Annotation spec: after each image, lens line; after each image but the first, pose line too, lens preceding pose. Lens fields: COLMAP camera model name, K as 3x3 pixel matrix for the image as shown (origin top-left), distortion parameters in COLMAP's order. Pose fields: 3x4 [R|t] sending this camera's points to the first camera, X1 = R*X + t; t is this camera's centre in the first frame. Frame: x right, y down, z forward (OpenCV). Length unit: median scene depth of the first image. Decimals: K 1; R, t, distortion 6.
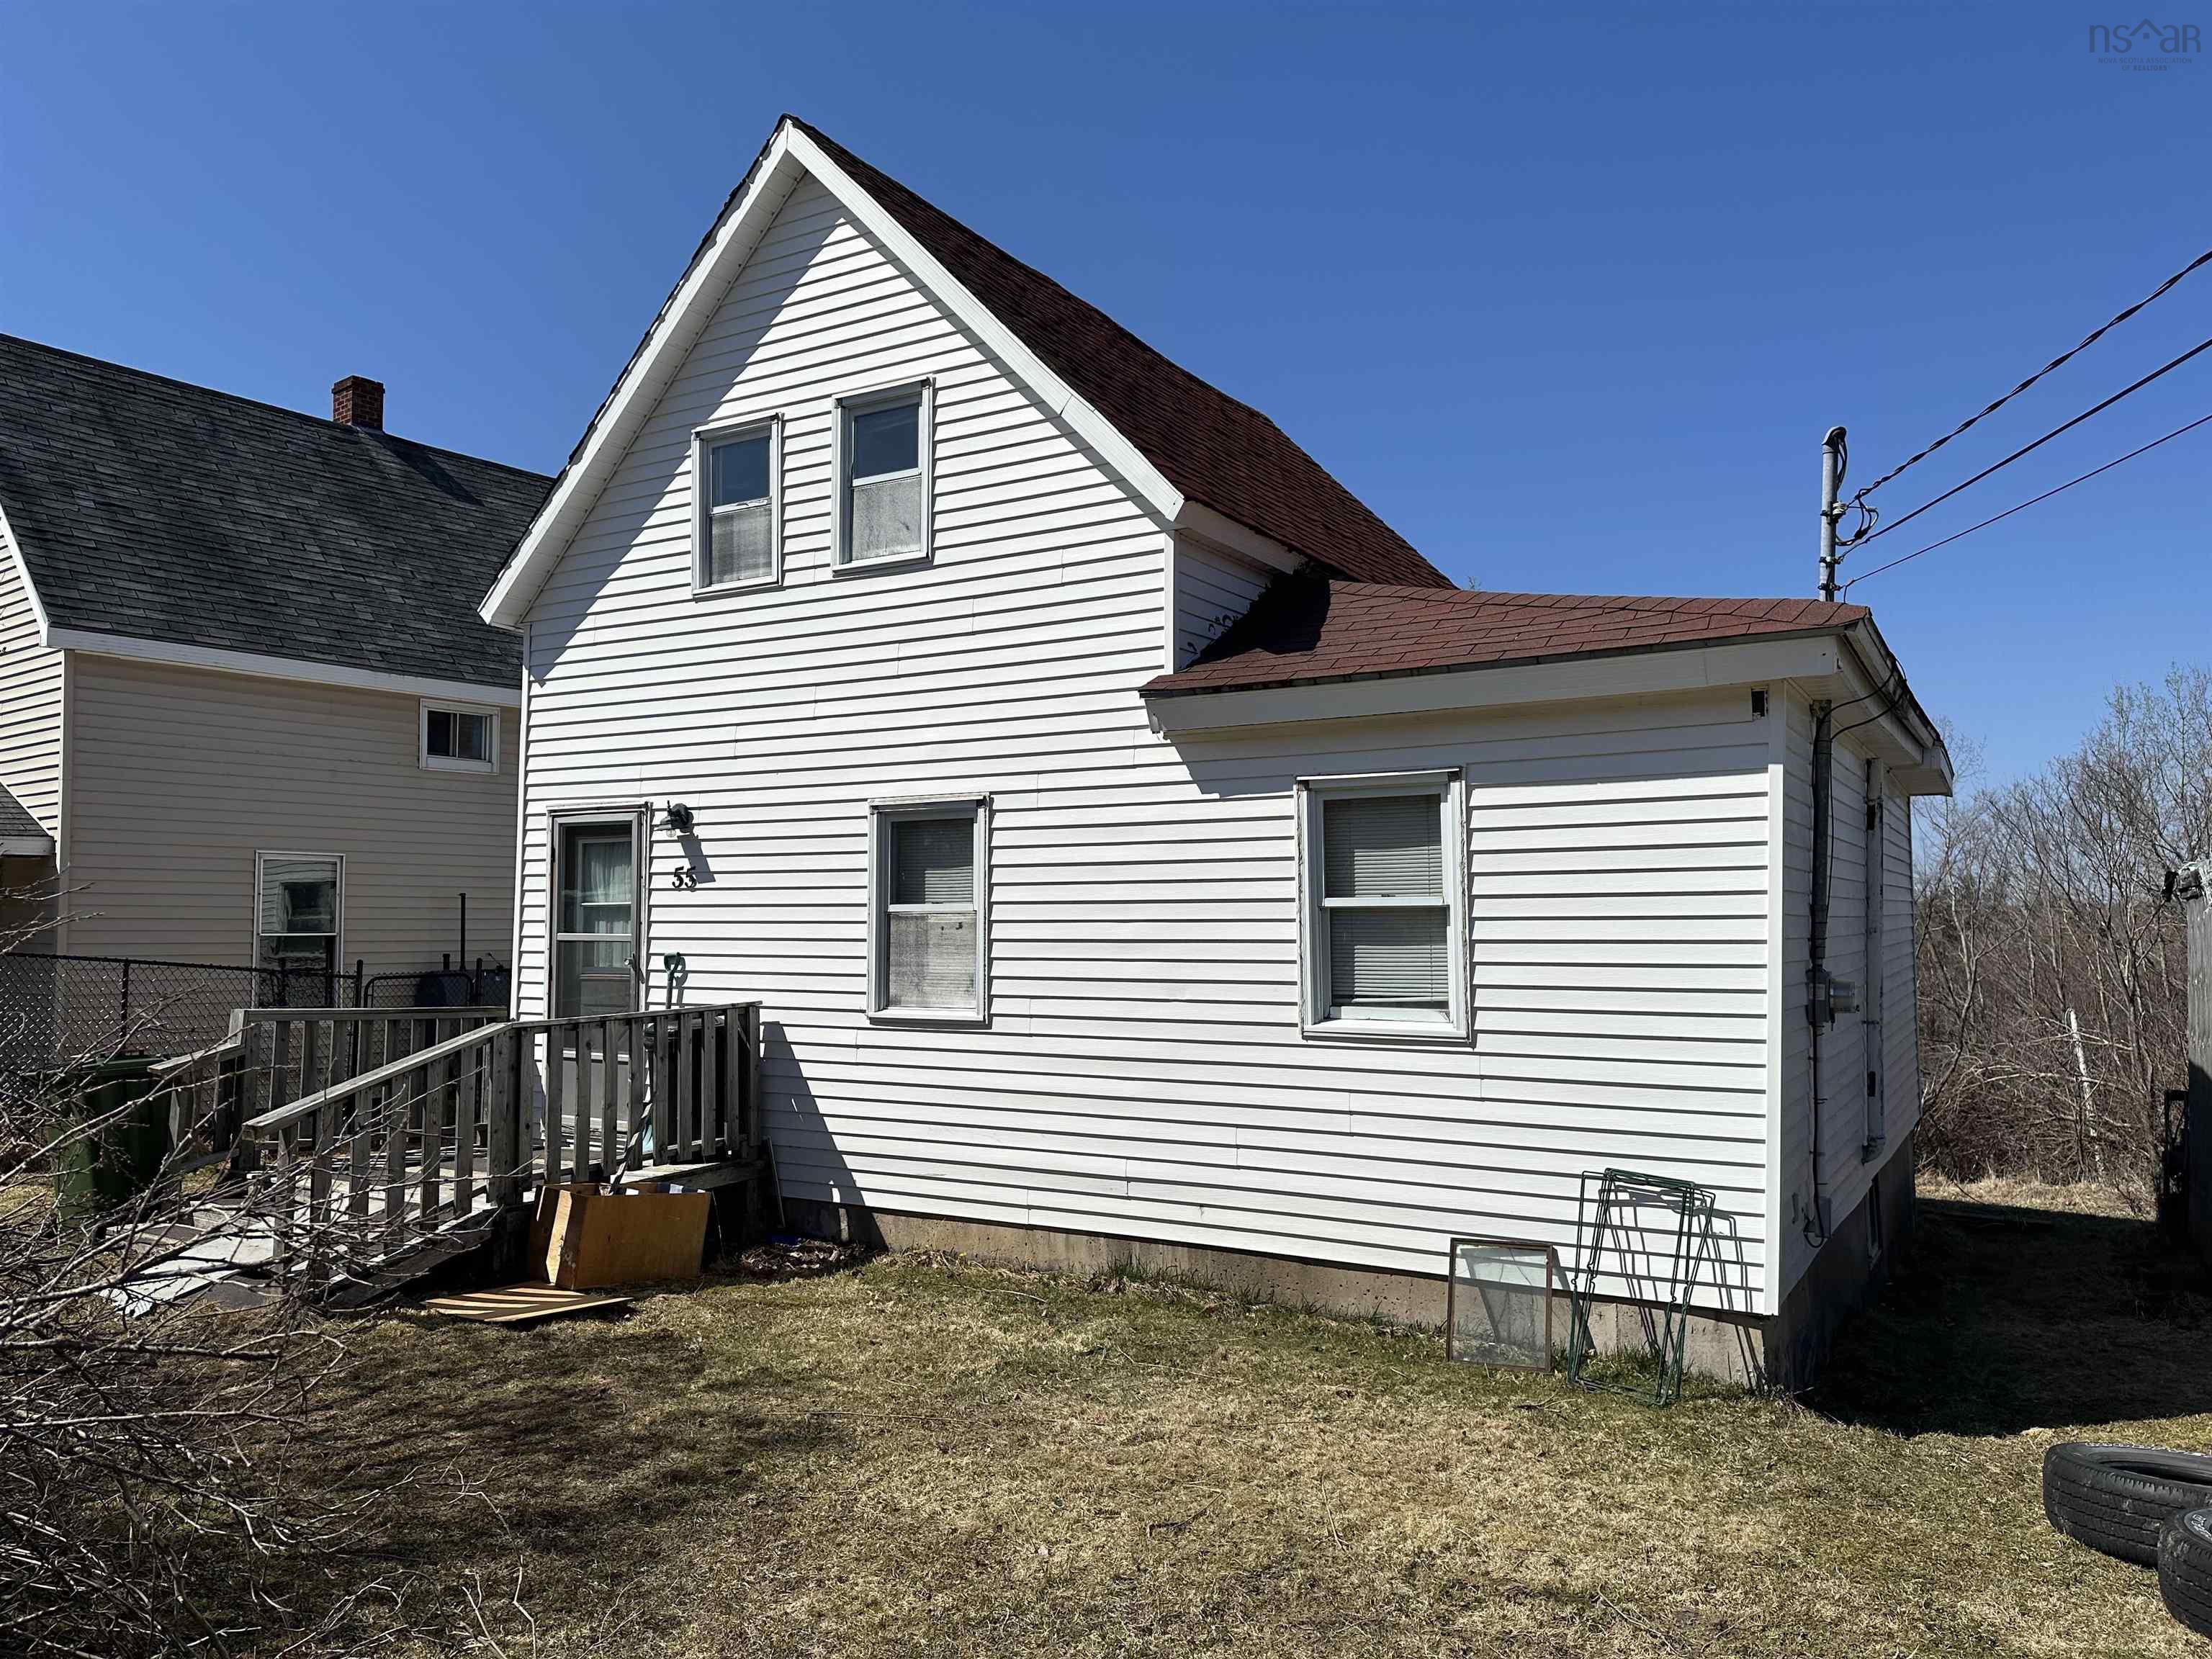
lens RADIAL K [[1522.8, 0, 1097.5], [0, 1522.8, 812.9], [0, 0, 1]] dist [0.040703, -0.071031]
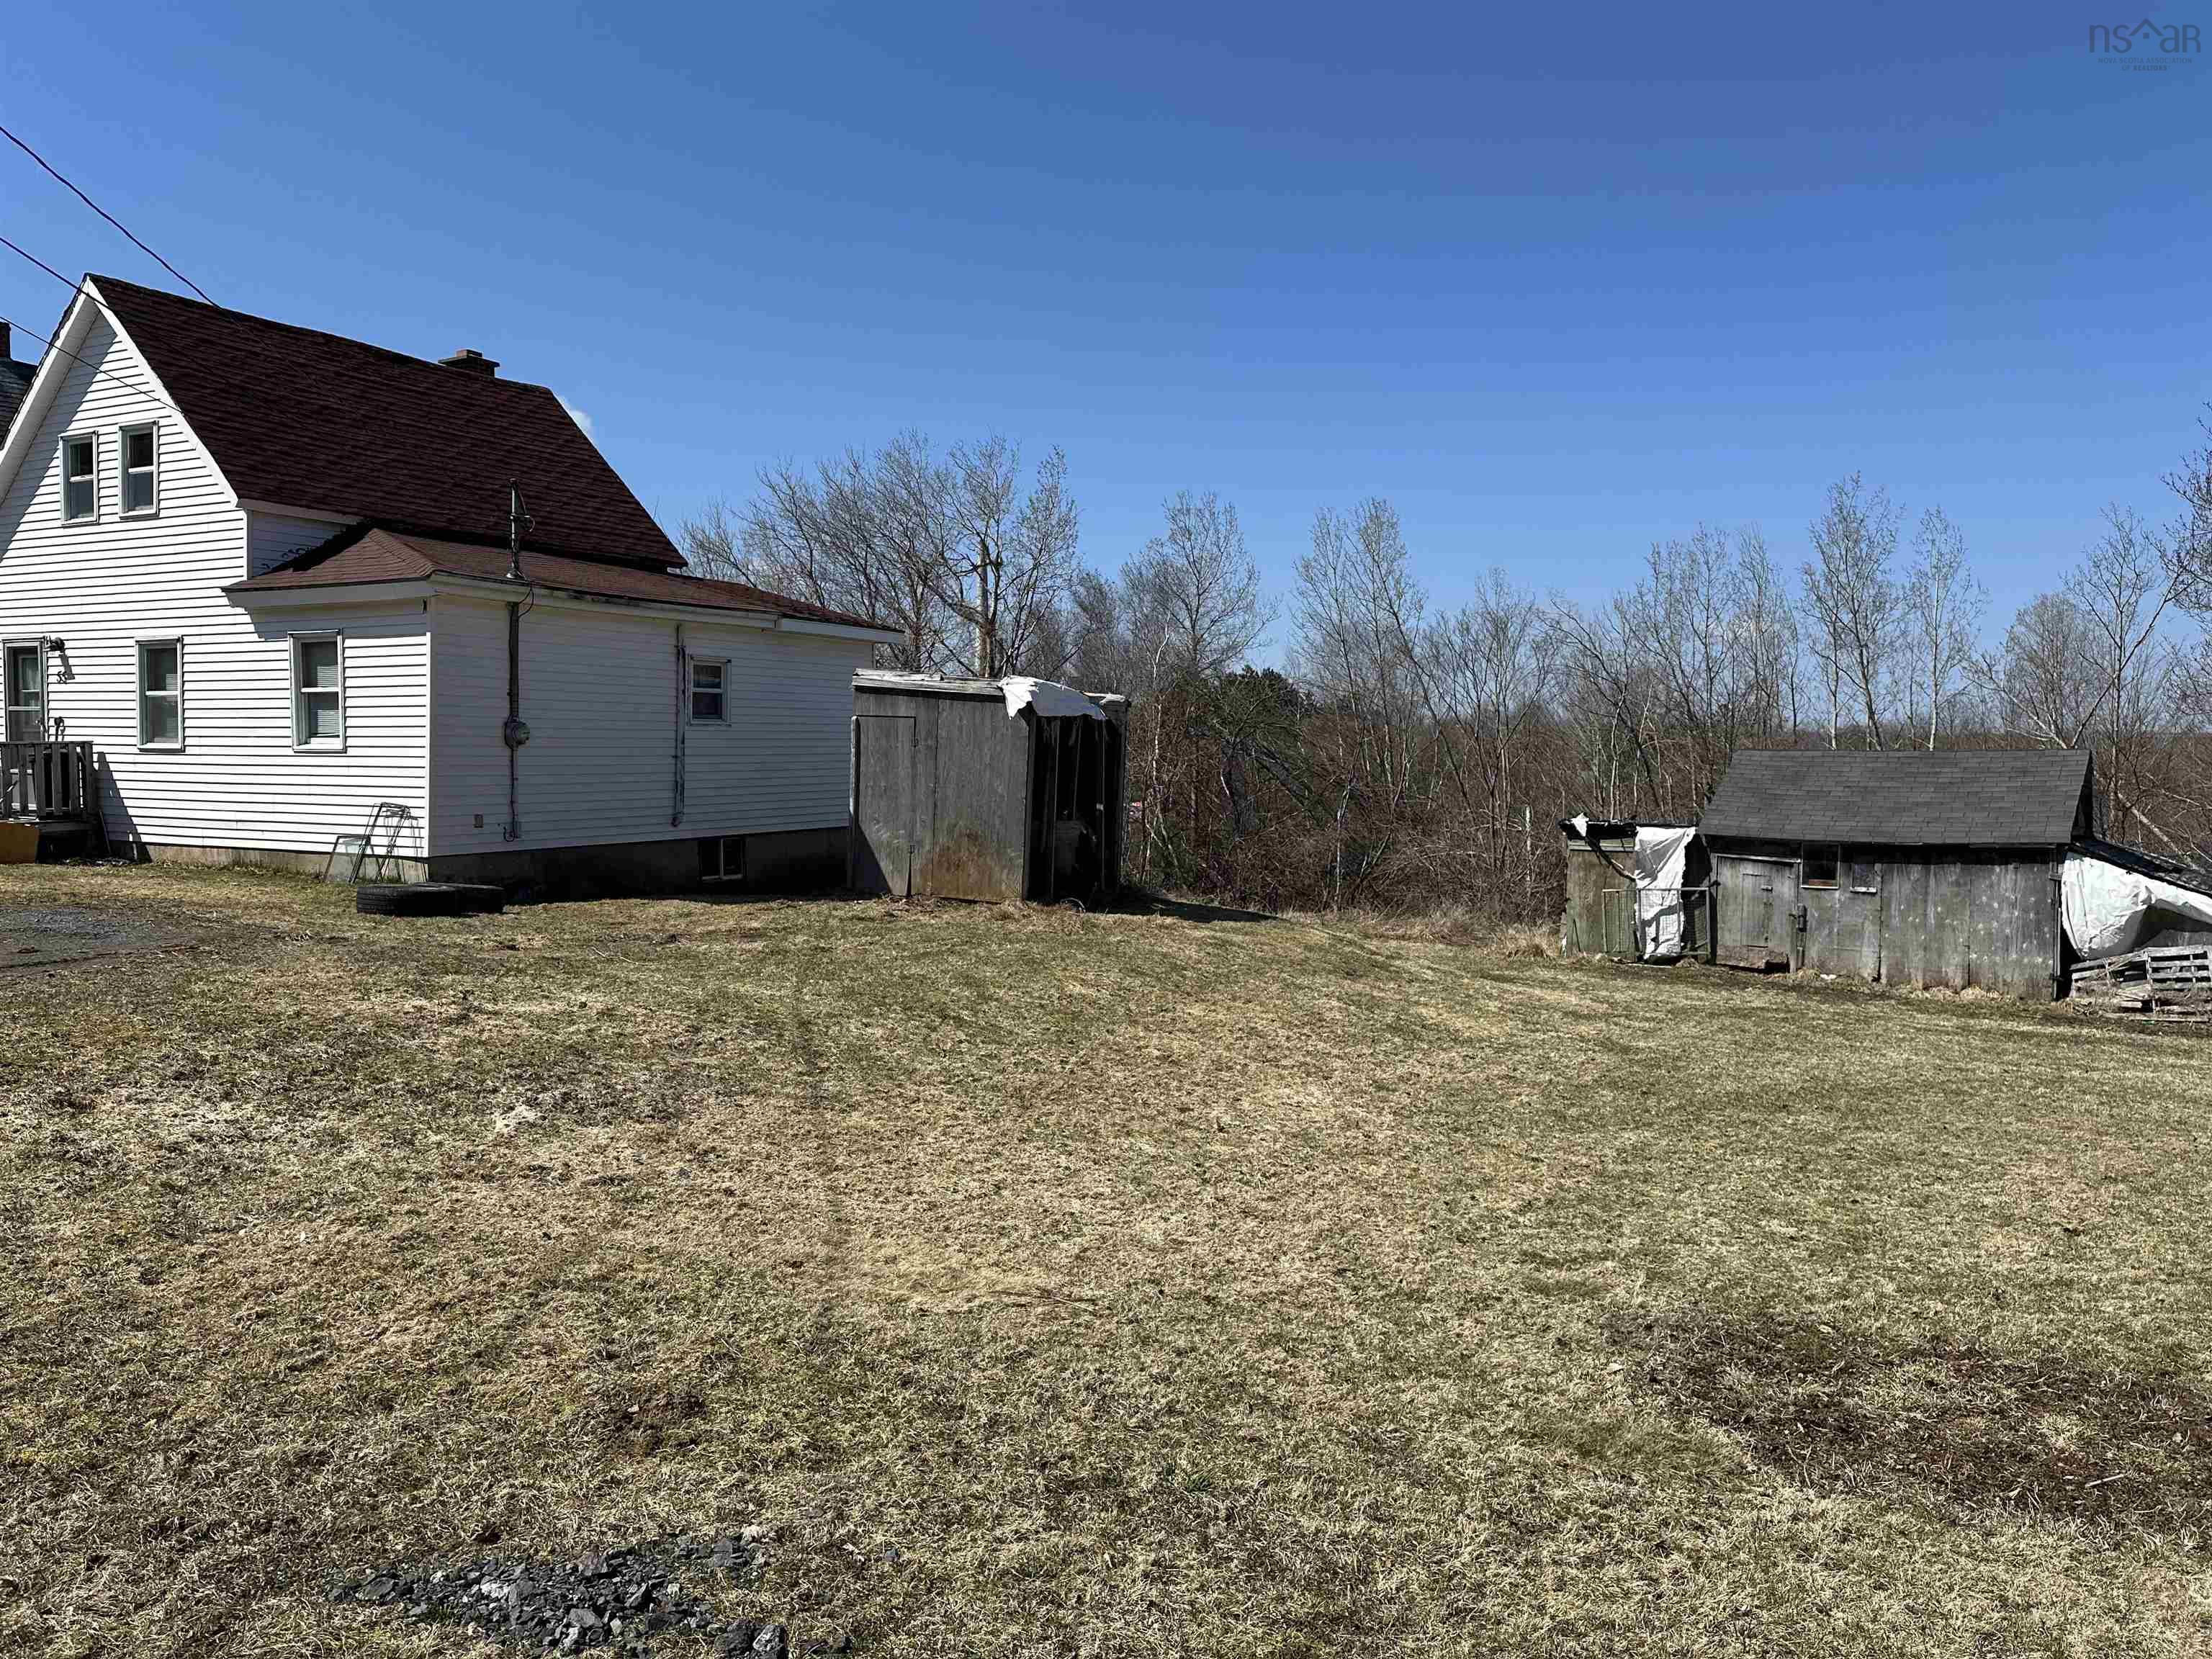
lens RADIAL K [[1522.8, 0, 1119.6], [0, 1522.8, 833.1], [0, 0, 1]] dist [0.040703, -0.071031]
pose [[0.996859, 0.013491, 0.078039, 0.948751], [-0.022499, 0.993025, 0.115733, -0.014858], [-0.075934, -0.117126, 0.990210, -1.060285]]
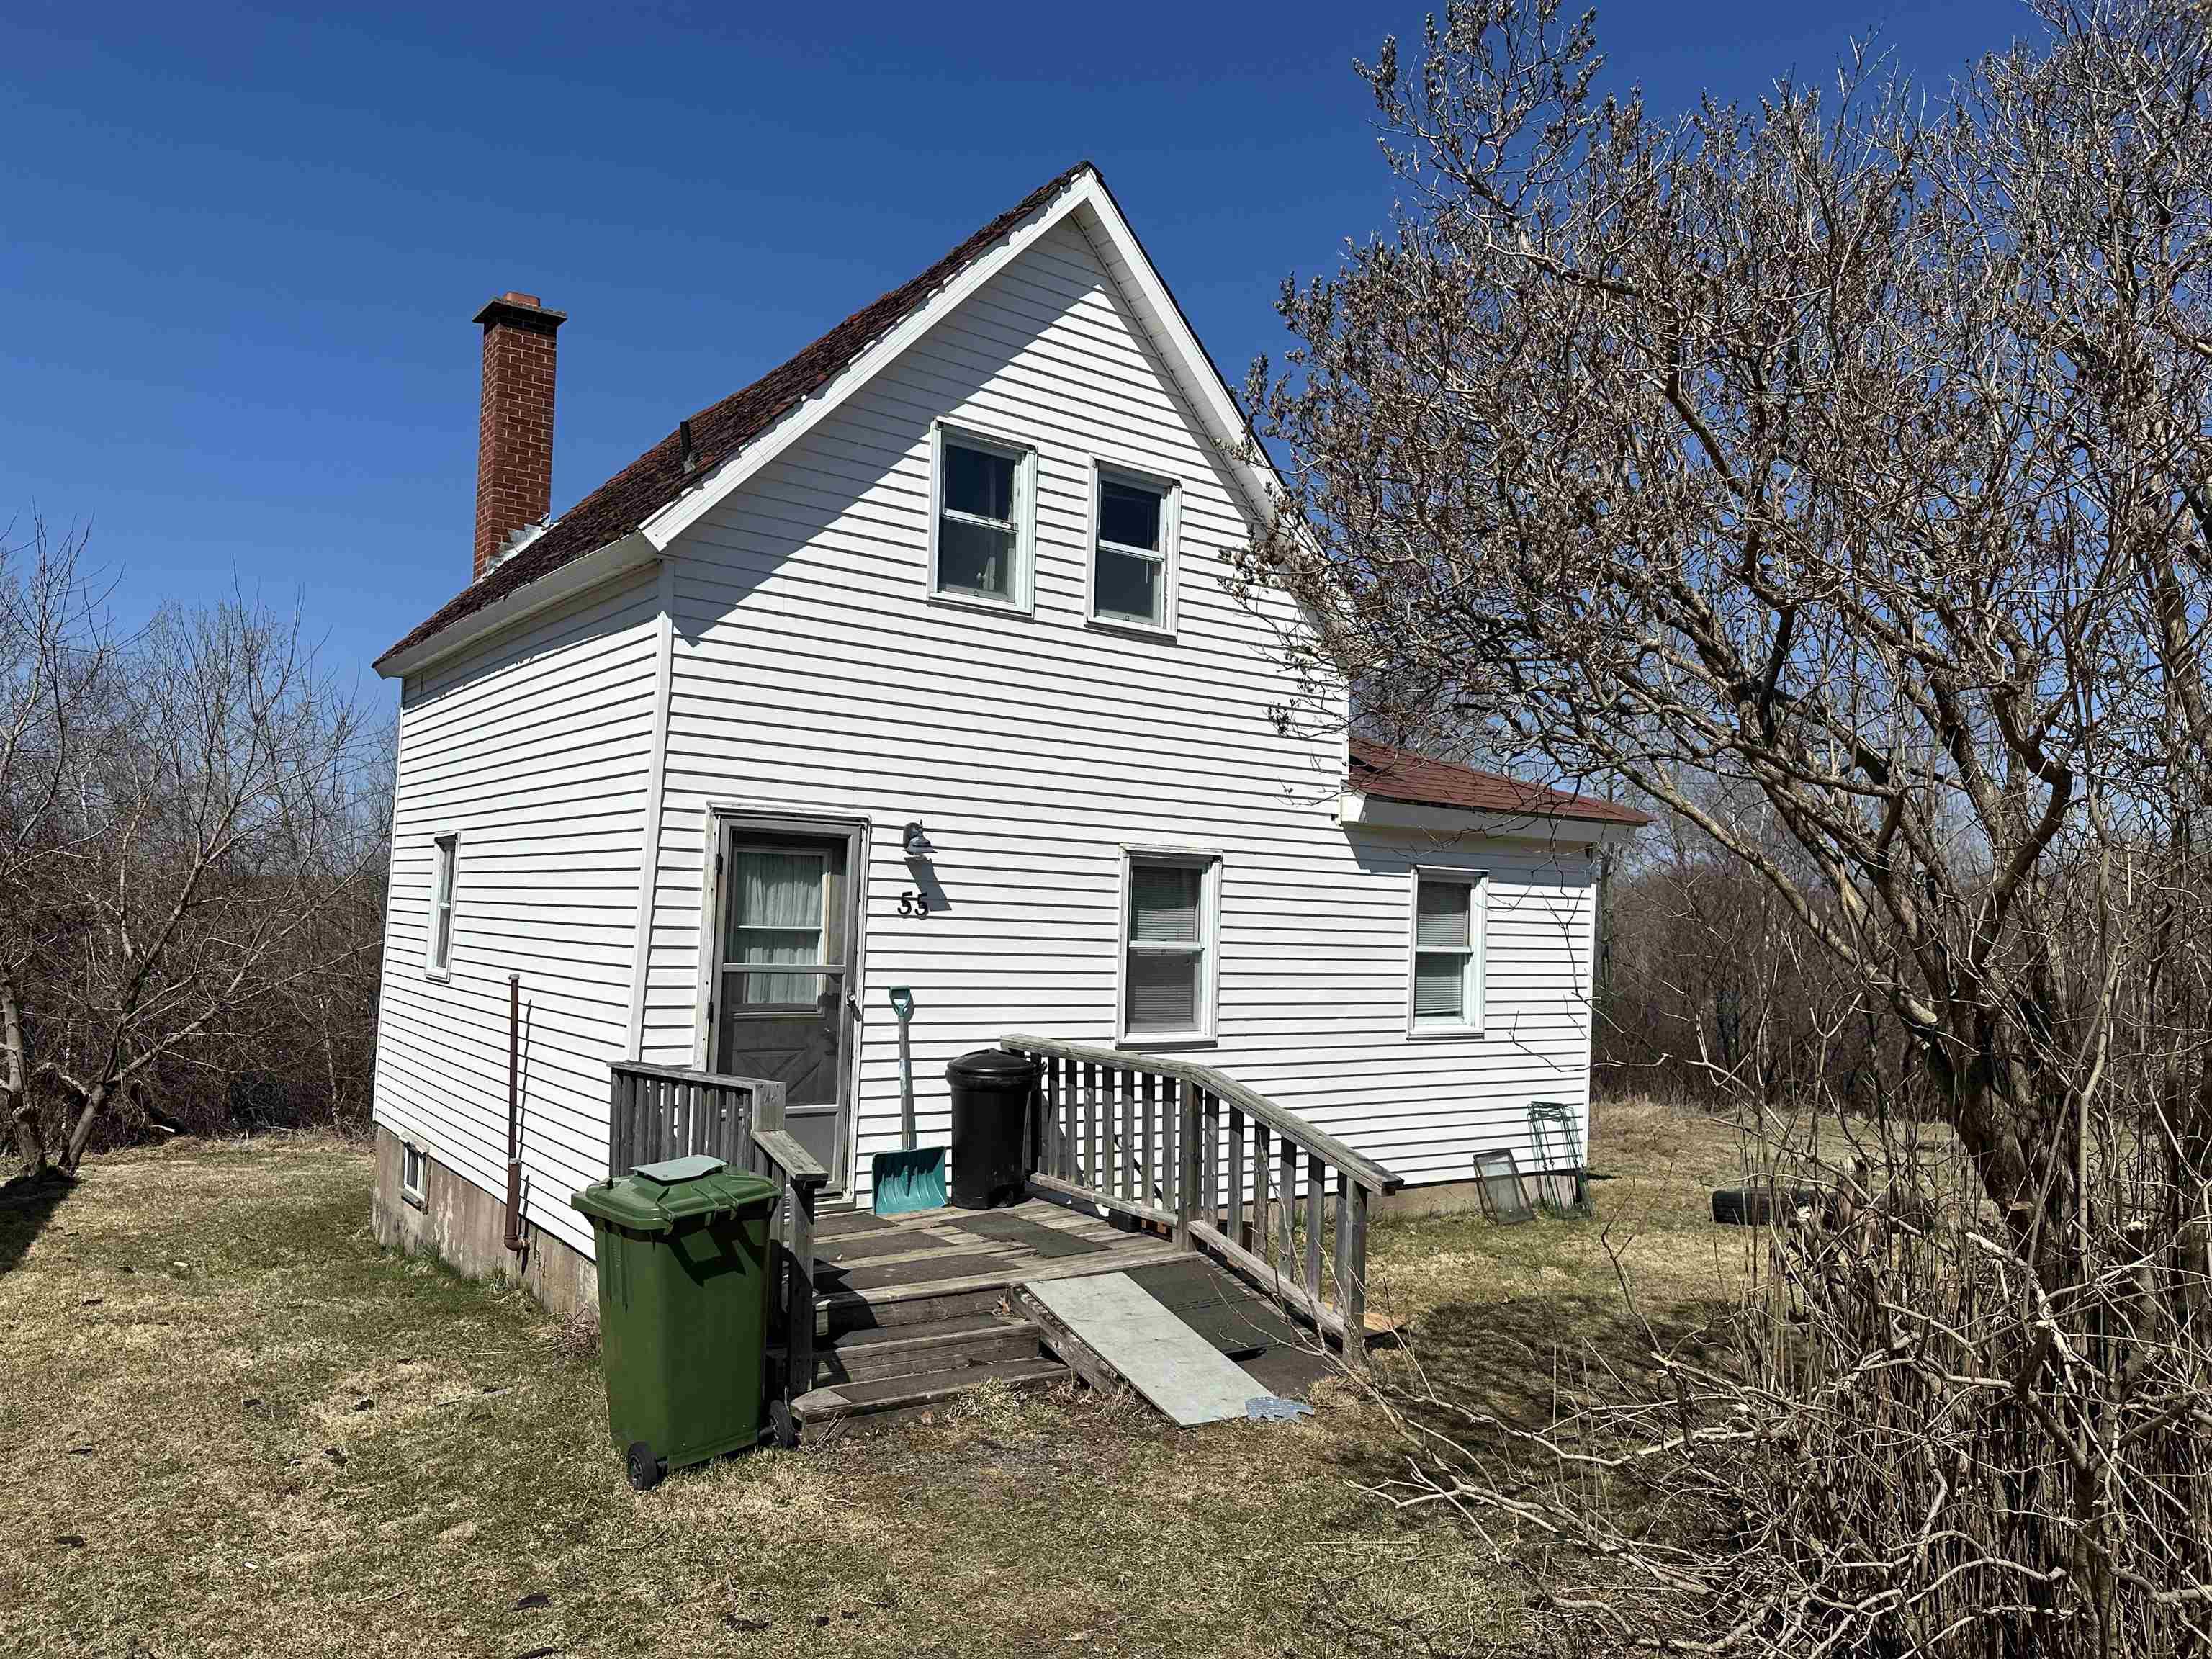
lens RADIAL K [[1522.8, 0, 1026.1], [0, 1522.8, 890.7], [0, 0, 1]] dist [0.040703, -0.071031]
pose [[0.422585, 0.048348, 0.905033, -1.143515], [-0.080577, 0.996626, -0.015617, 0.046263], [-0.902734, -0.066325, 0.425055, 0.586432]]
